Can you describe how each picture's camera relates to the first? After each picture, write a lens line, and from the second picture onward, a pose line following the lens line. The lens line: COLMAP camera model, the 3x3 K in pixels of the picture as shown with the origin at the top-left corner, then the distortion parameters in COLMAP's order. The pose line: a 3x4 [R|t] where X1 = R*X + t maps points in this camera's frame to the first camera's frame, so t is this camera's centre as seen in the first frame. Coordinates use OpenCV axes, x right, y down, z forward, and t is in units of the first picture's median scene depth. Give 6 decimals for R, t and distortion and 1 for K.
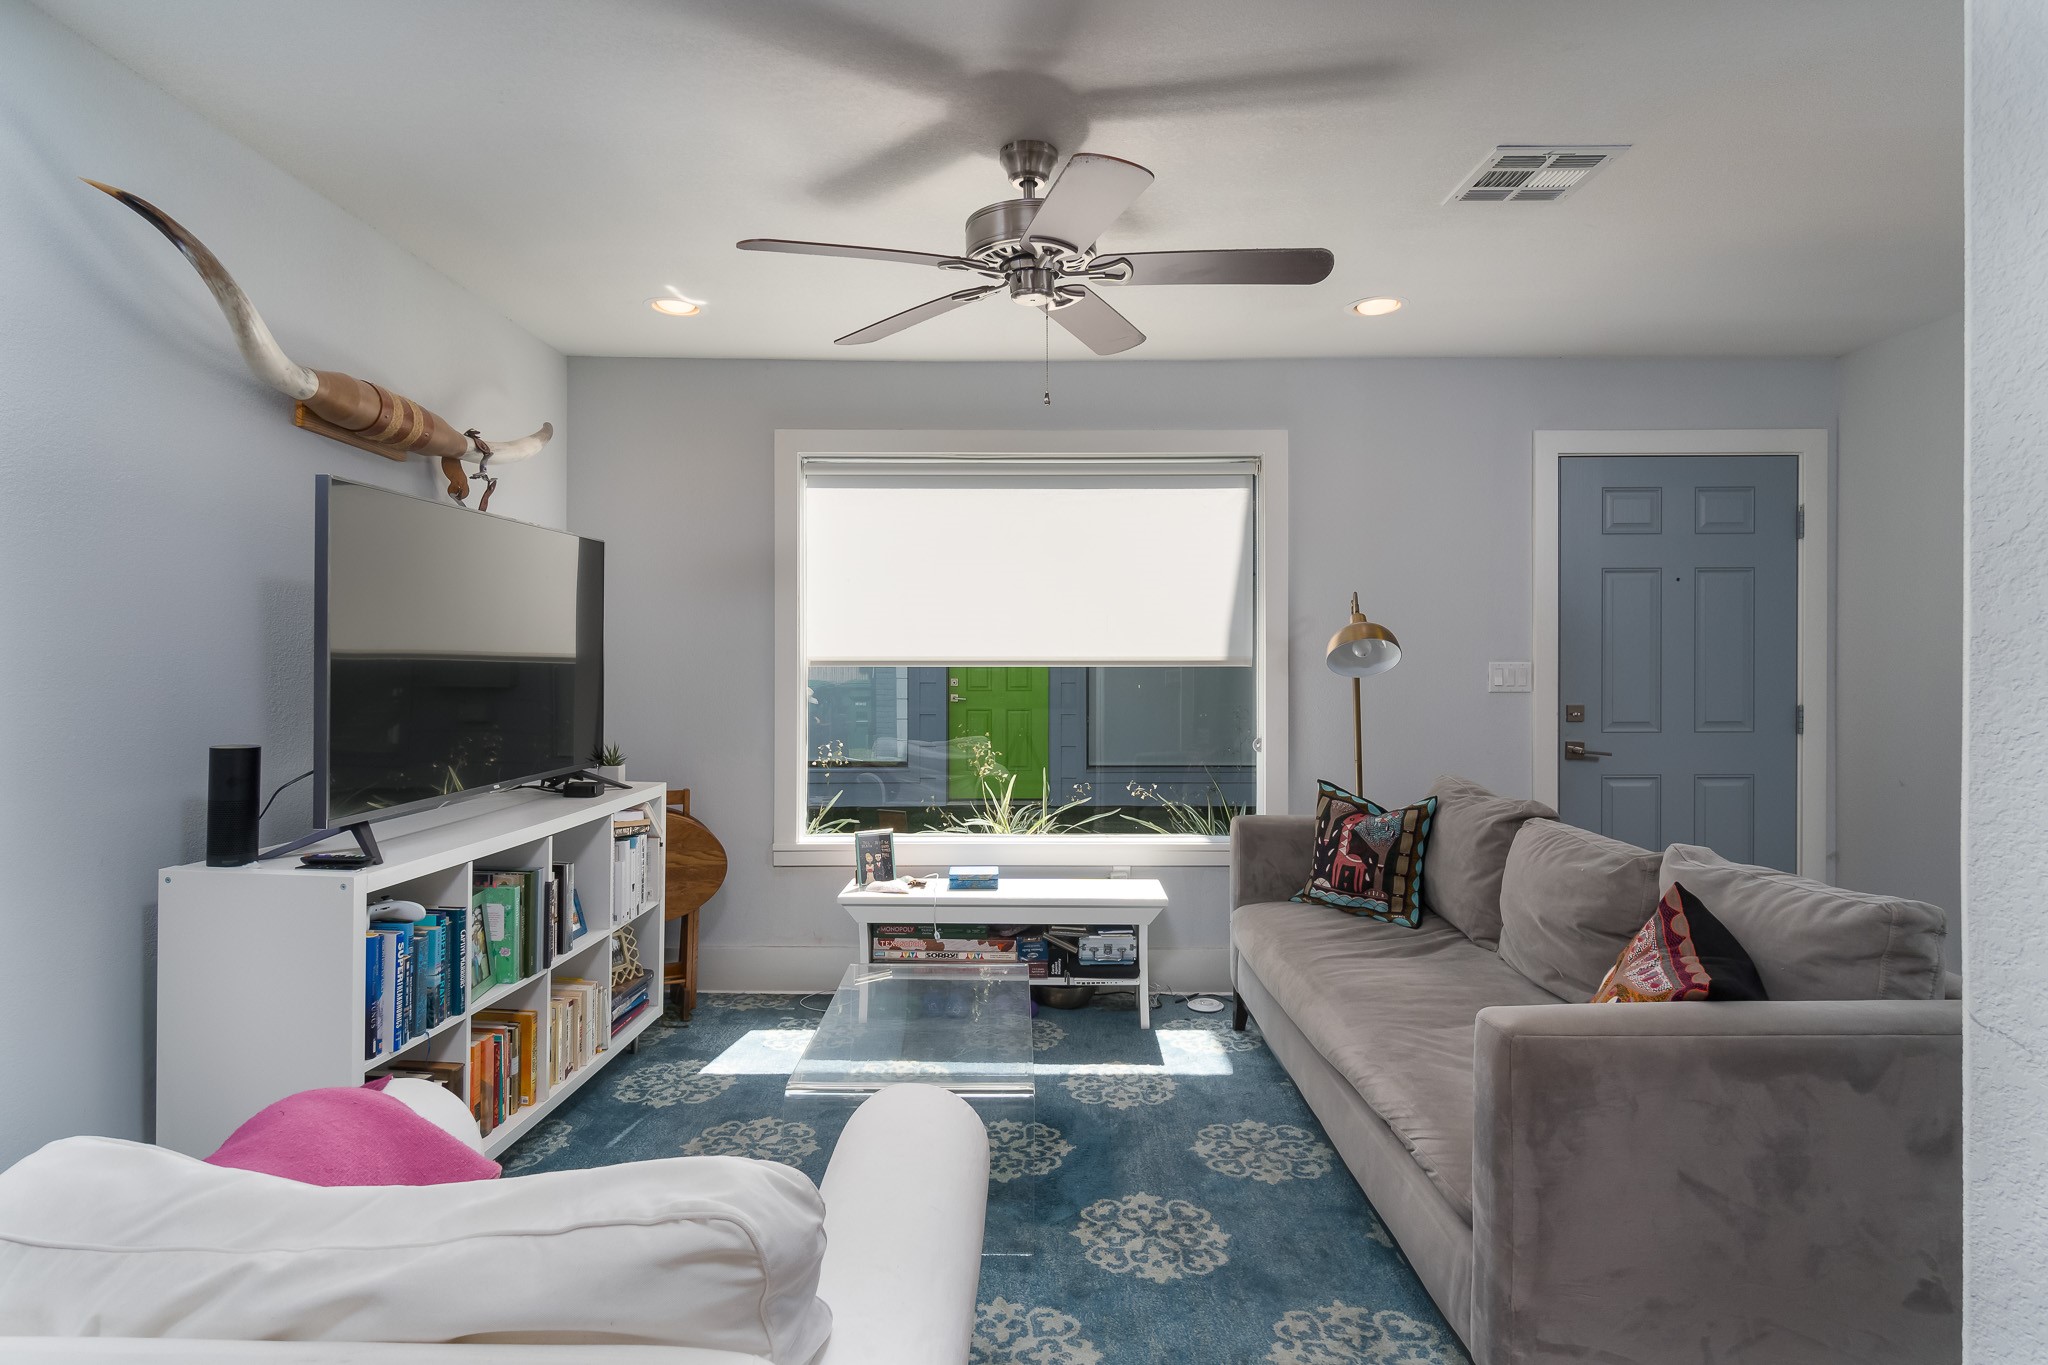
lens RADIAL K [[1047.3, 0, 1015.7], [0, 1047.3, 660.6], [0, 0, 1]] dist [-0.003783, -0.000040]
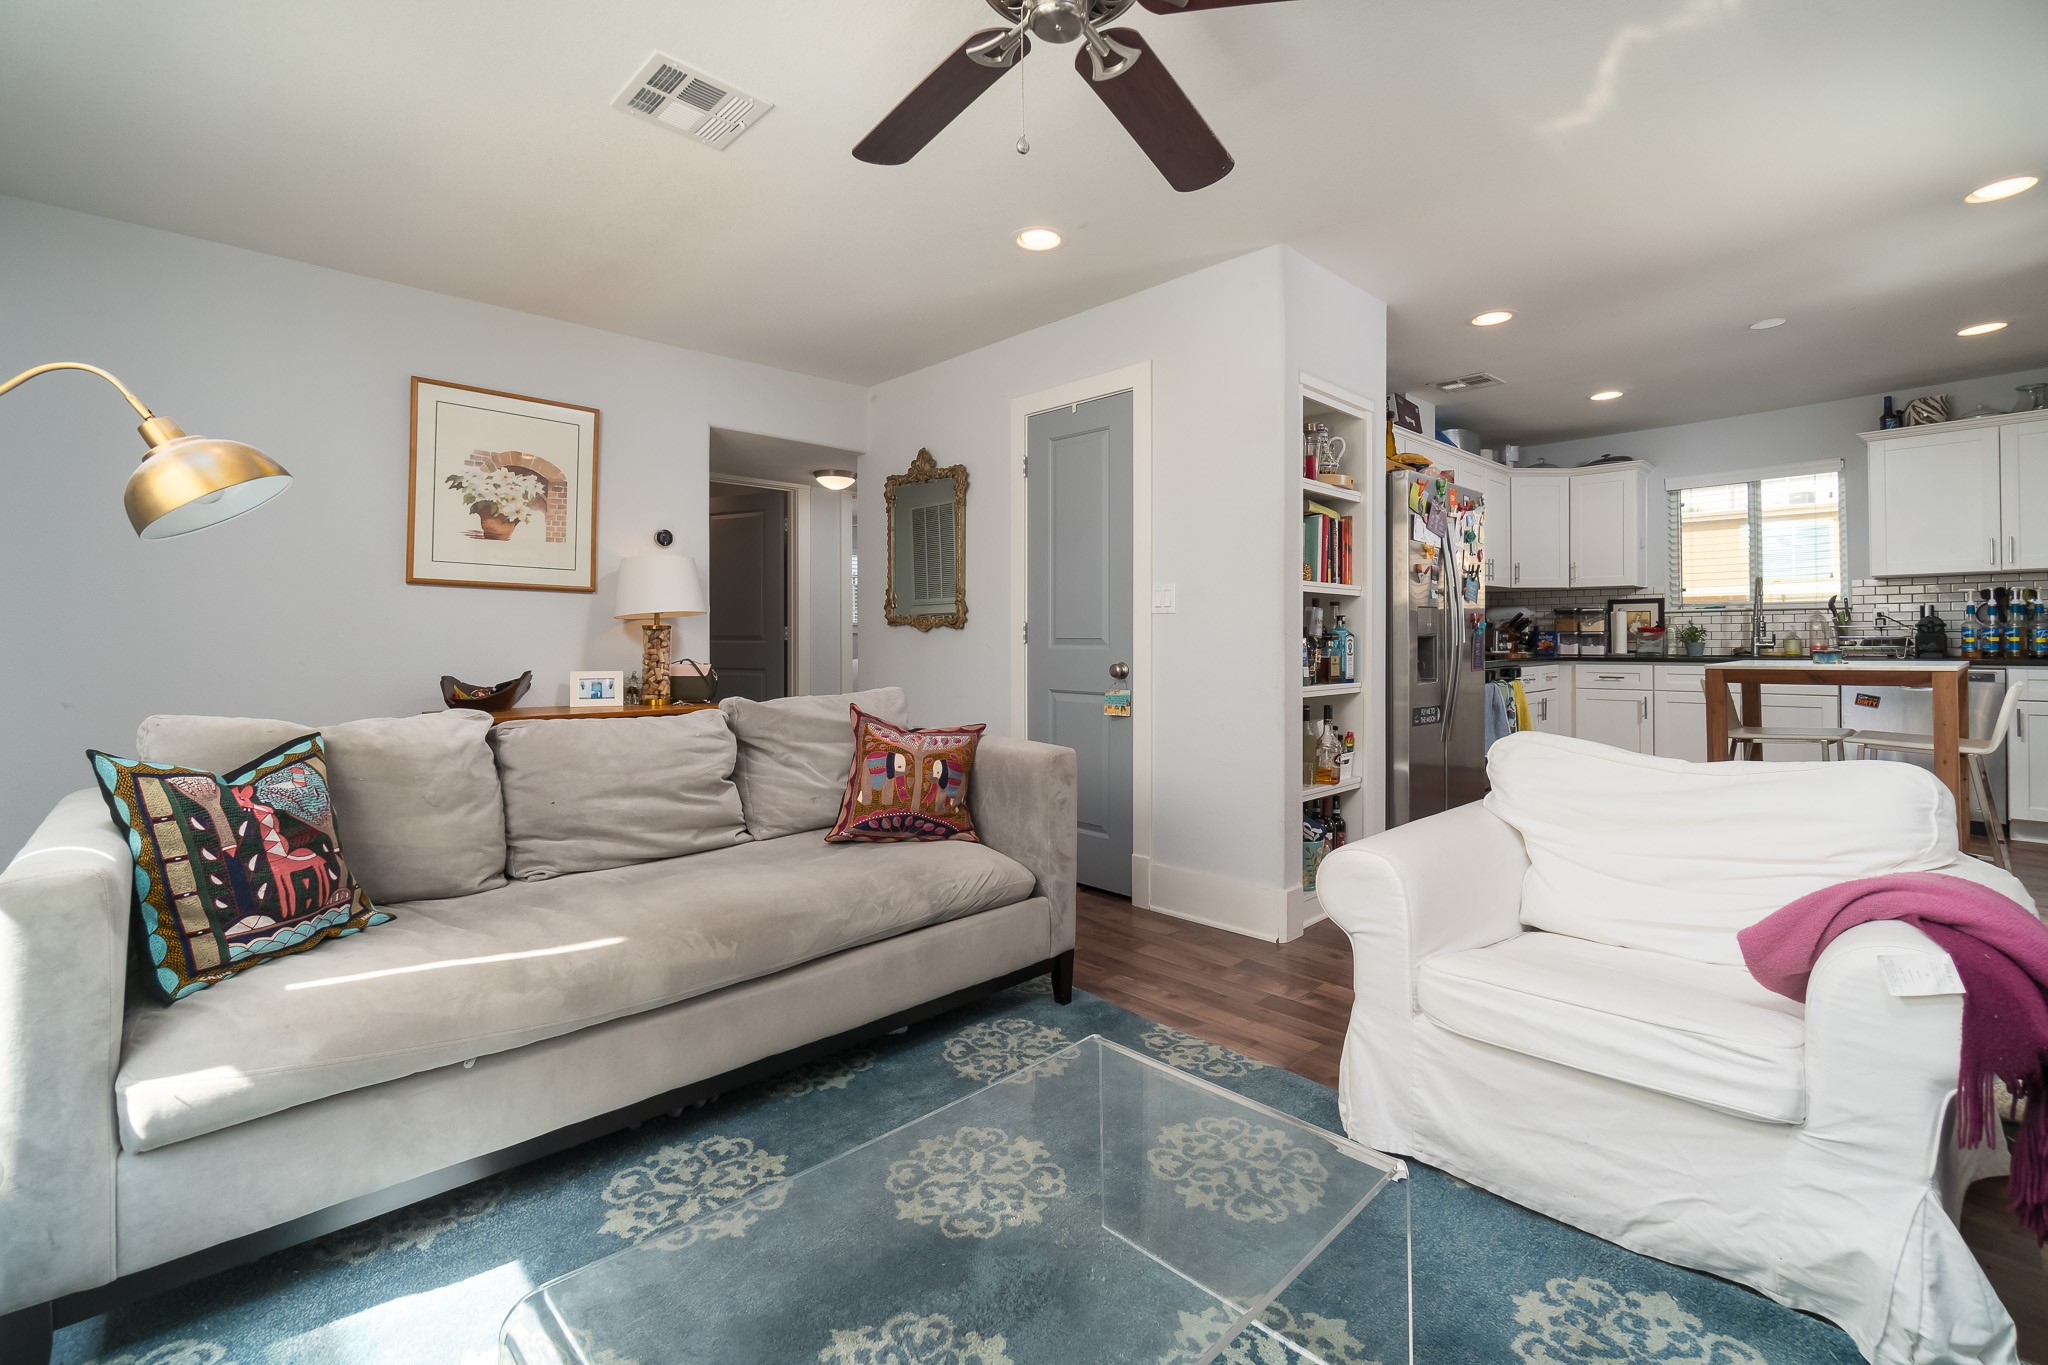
lens RADIAL K [[890.0, 0, 1014.4], [0, 890.0, 639.0], [0, 0, 1]] dist [-0.003557, -0.000205]
pose [[-0.689099, 0.003265, 0.724660, -0.272836], [0.003871, 0.999992, -0.000824, 0.064537], [-0.724657, 0.002237, -0.689106, 0.947456]]
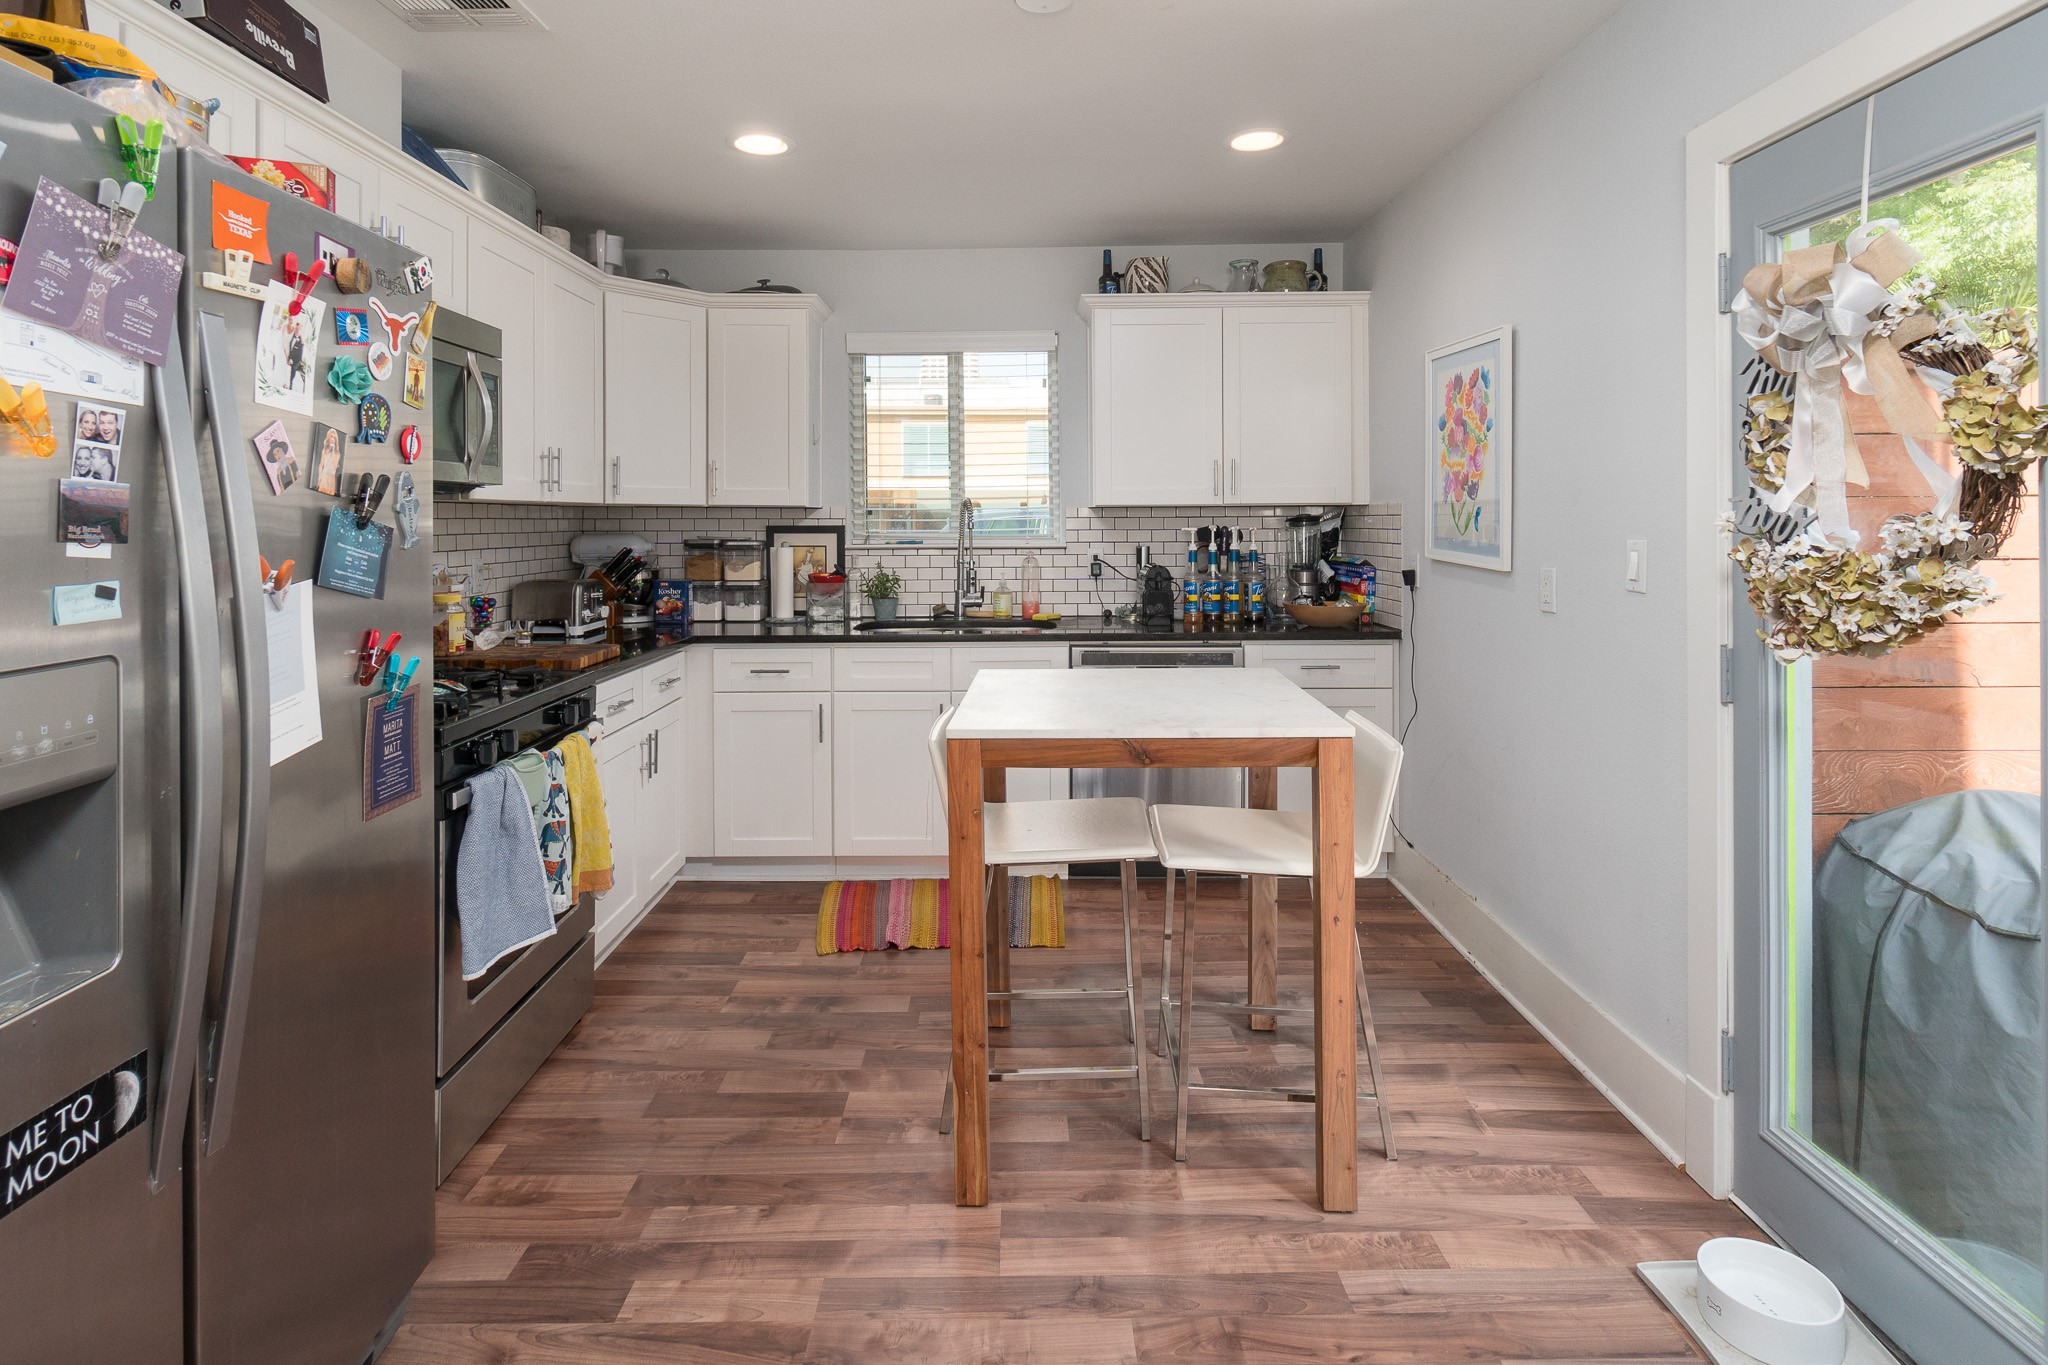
lens RADIAL K [[1035.8, 0, 1026.3], [0, 1035.8, 530.8], [0, 0, 1]] dist [-0.003413, -0.000921]
pose [[-0.999944, 0.000963, -0.010562, -0.109547], [0.000886, 0.999973, 0.007321, -0.008941], [0.010569, 0.007311, -0.999917, 0.147113]]
